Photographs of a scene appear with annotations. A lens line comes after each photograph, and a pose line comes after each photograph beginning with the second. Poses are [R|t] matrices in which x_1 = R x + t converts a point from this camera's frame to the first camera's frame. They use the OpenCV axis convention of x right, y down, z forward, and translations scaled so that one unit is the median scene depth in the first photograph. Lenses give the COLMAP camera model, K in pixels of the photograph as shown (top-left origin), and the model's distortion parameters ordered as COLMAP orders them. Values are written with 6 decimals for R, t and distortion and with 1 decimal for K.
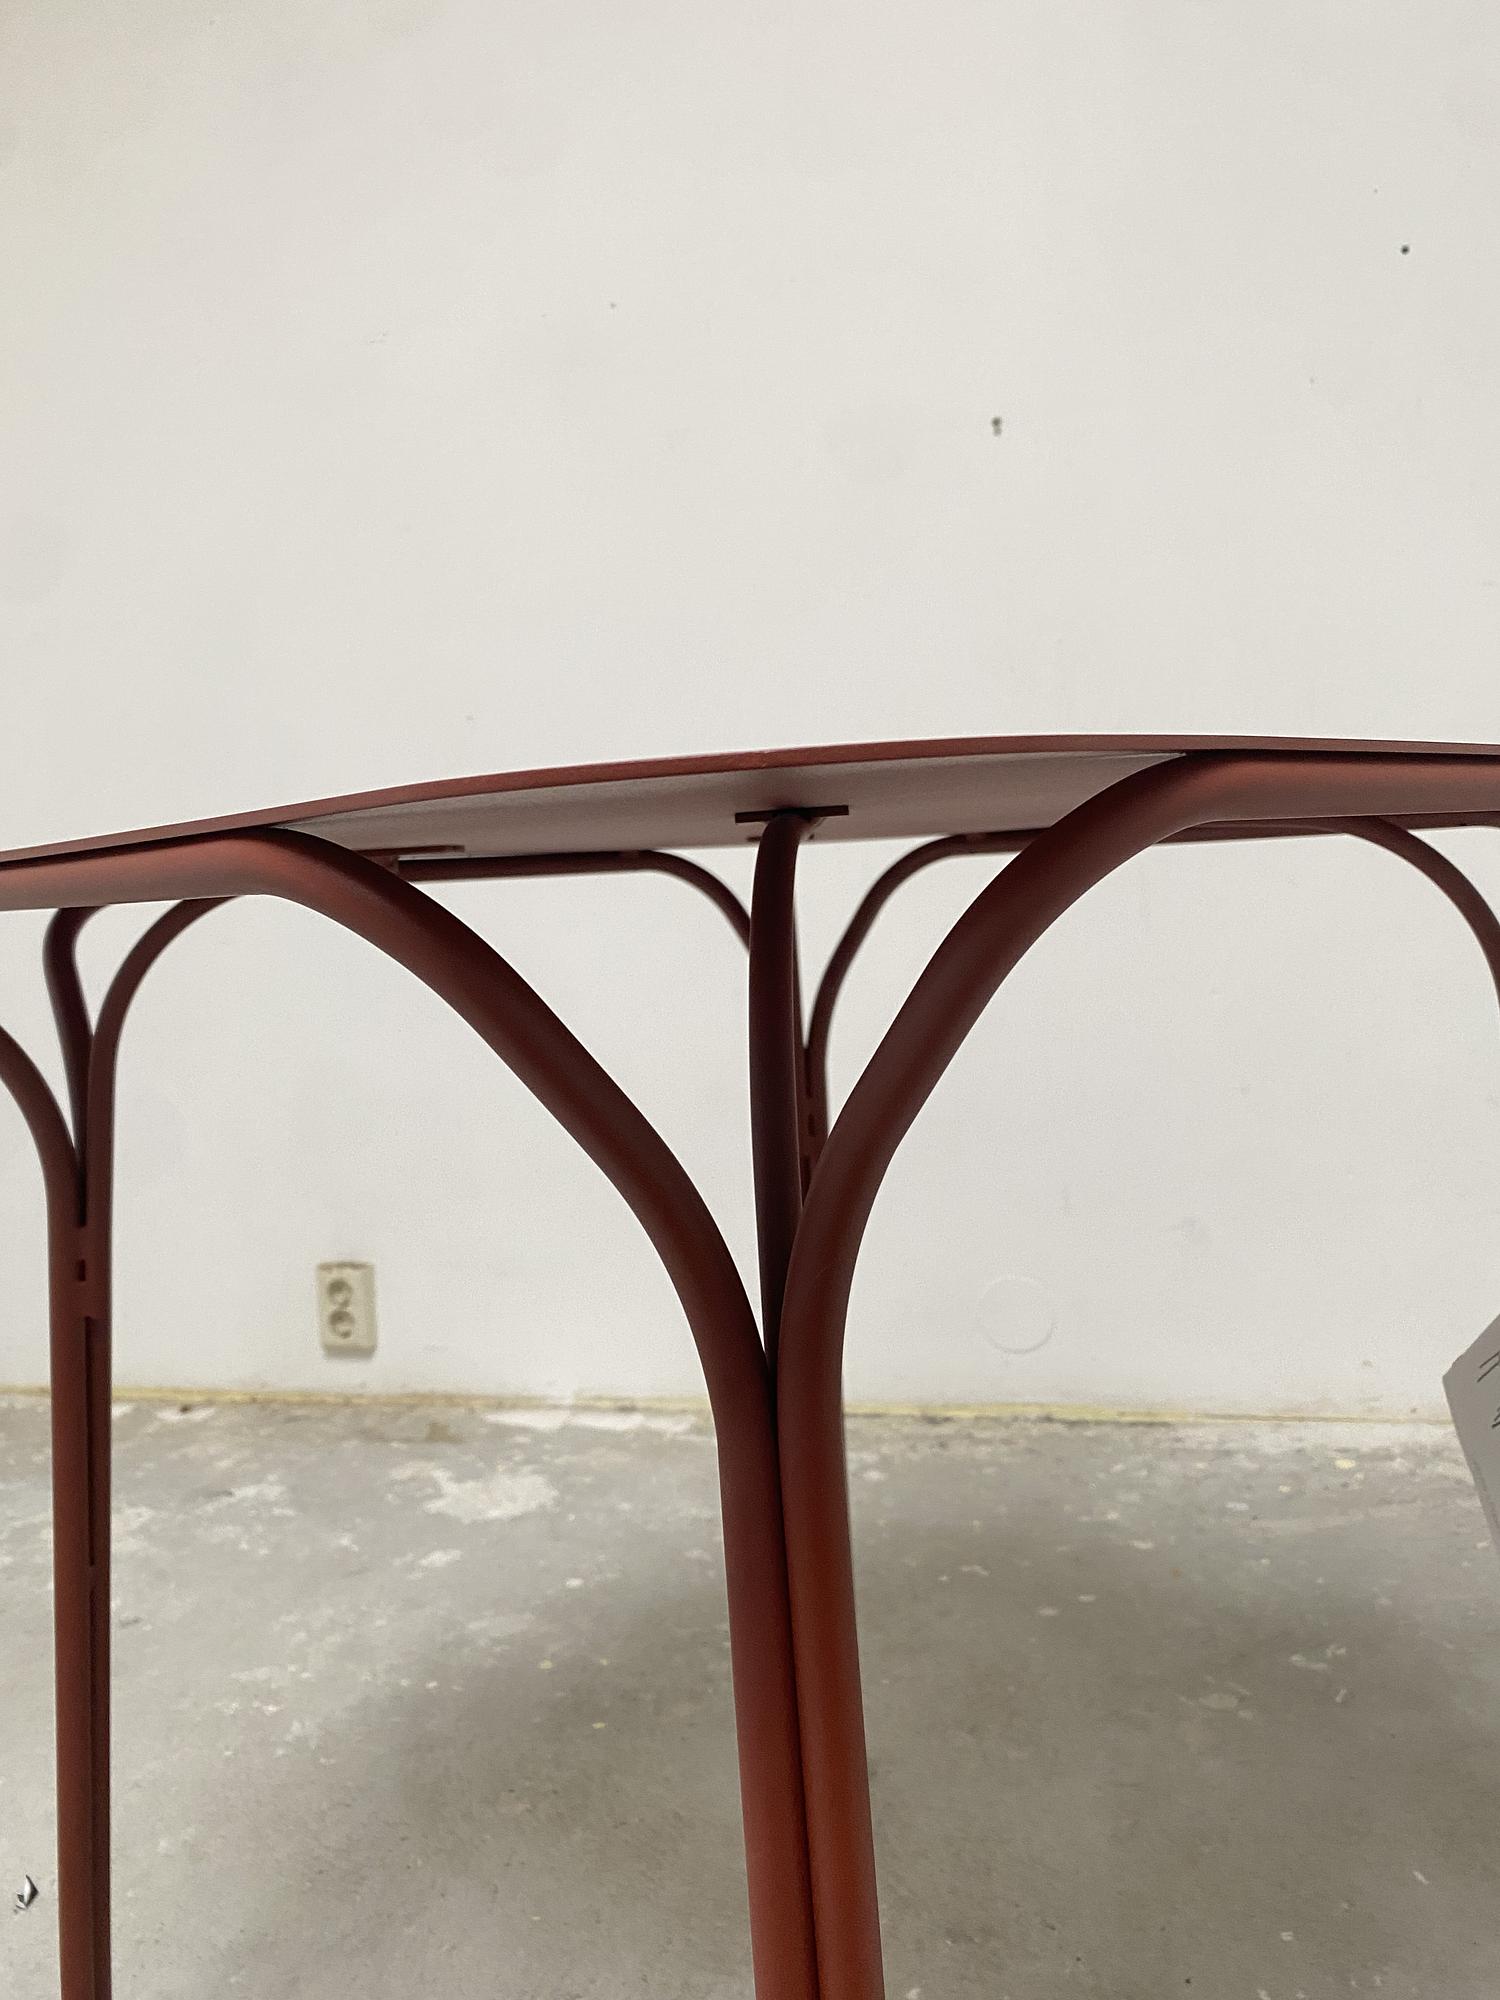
lens RADIAL K [[1566.8, 0, 749.5], [0, 1566.8, 952.4], [0, 0, 1]] dist [-0.011759, 0.015692]
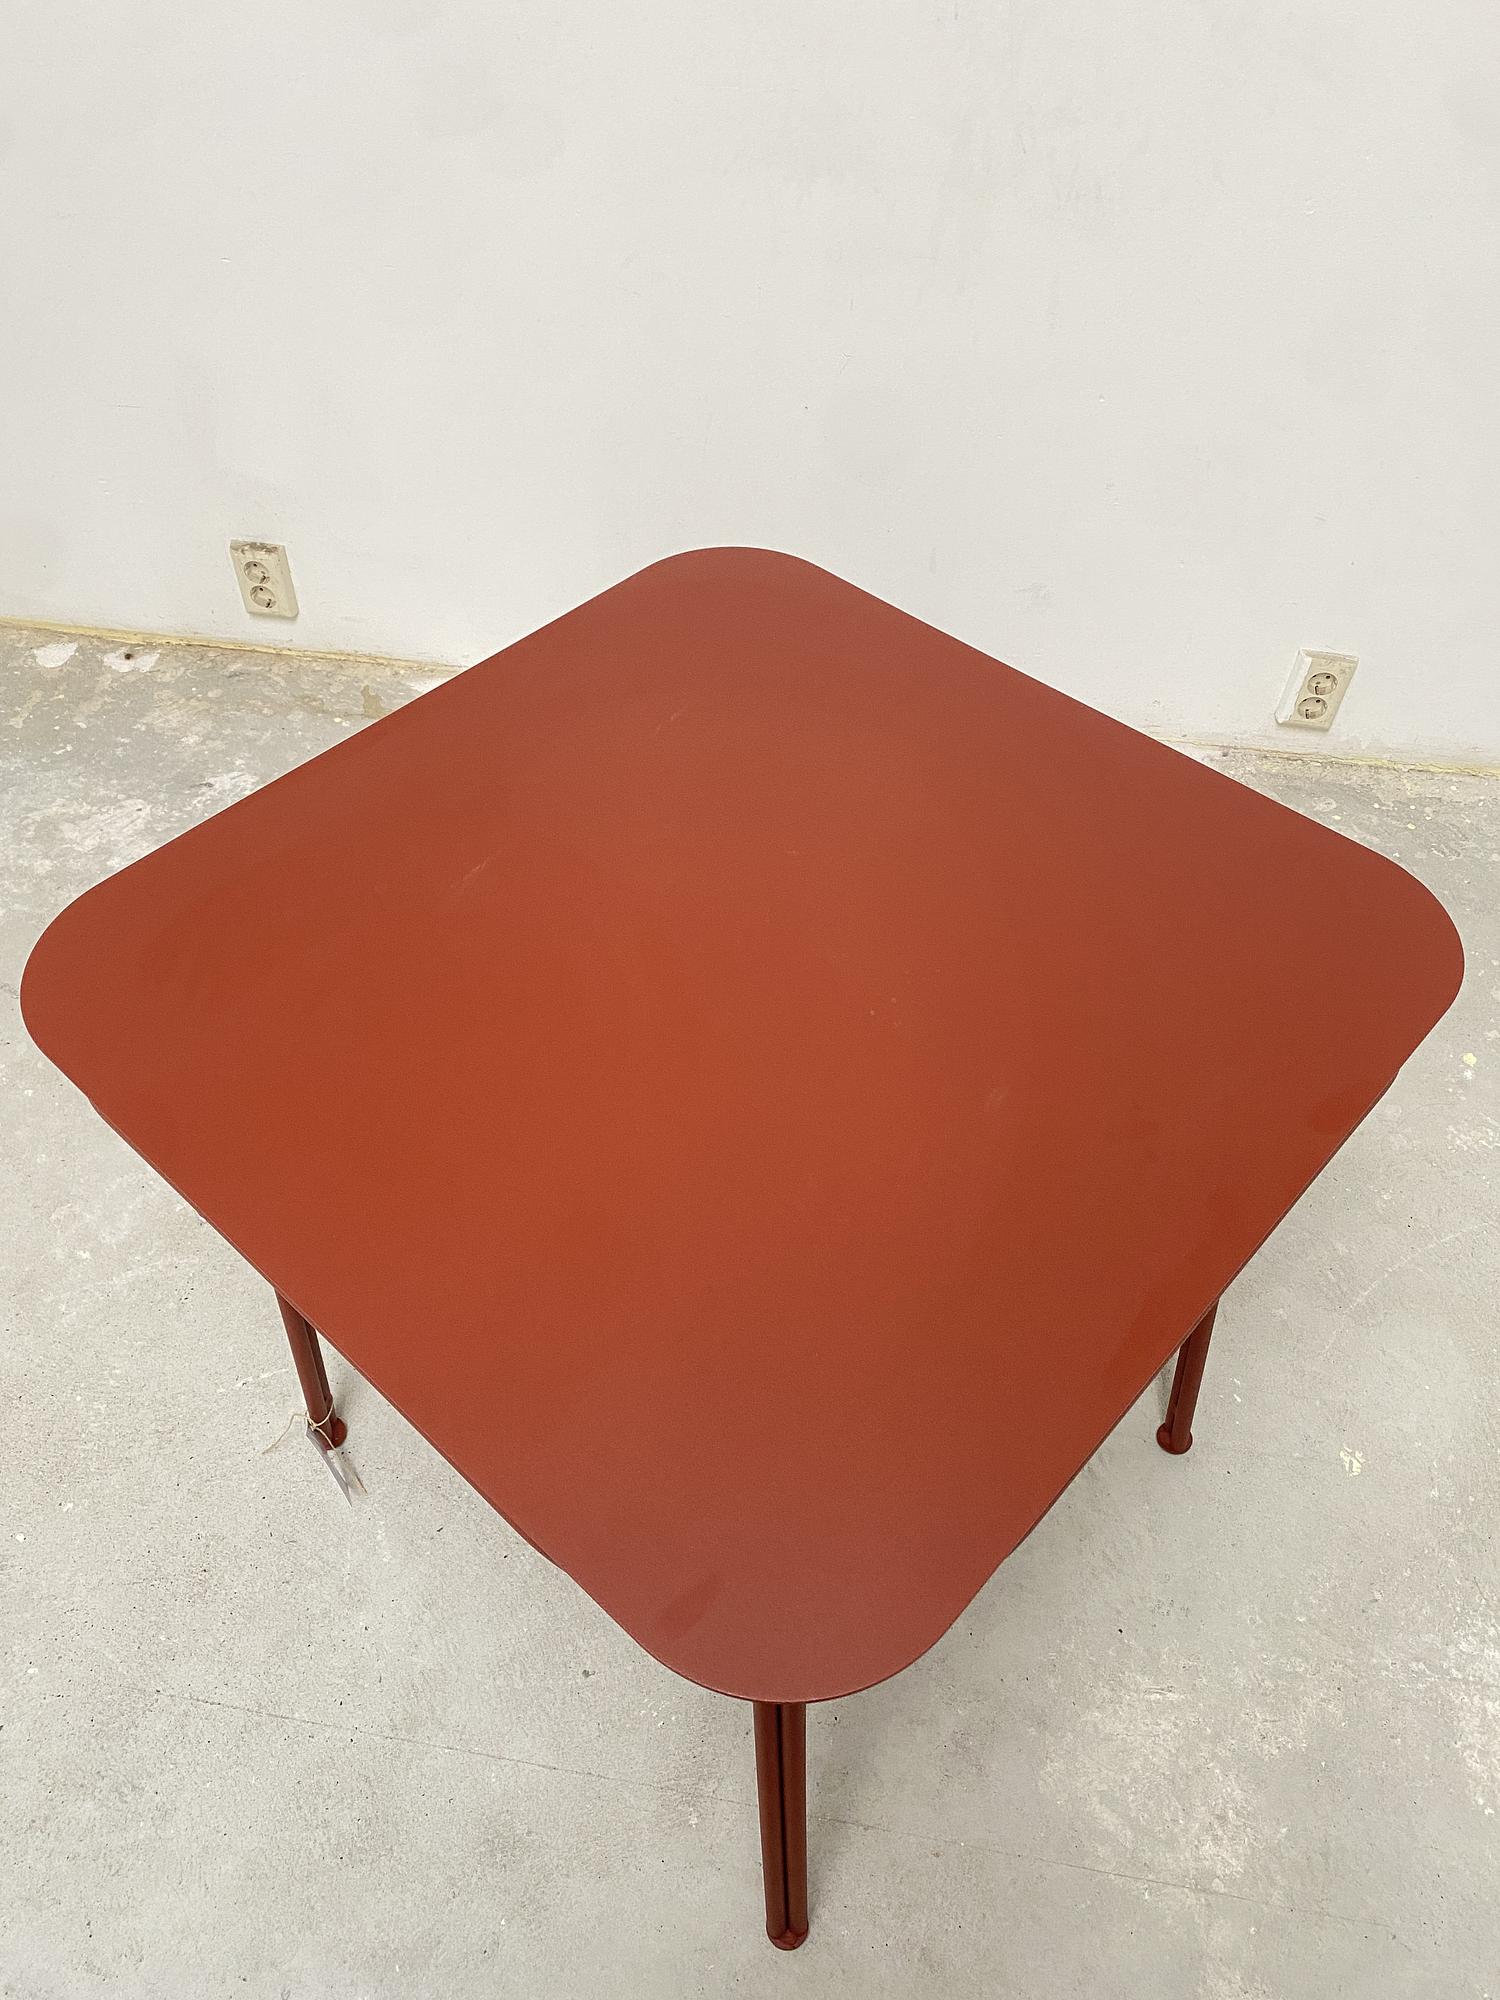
lens RADIAL K [[1541.7, 0, 750.0], [0, 1541.7, 1000.0], [0, 0, 1]] dist [0.000065, 0.006994]
pose [[0.994074, -0.024851, 0.105831, -0.054470], [-0.058618, 0.697328, 0.714351, -0.427886], [-0.091551, -0.716321, 0.691739, 0.033397]]
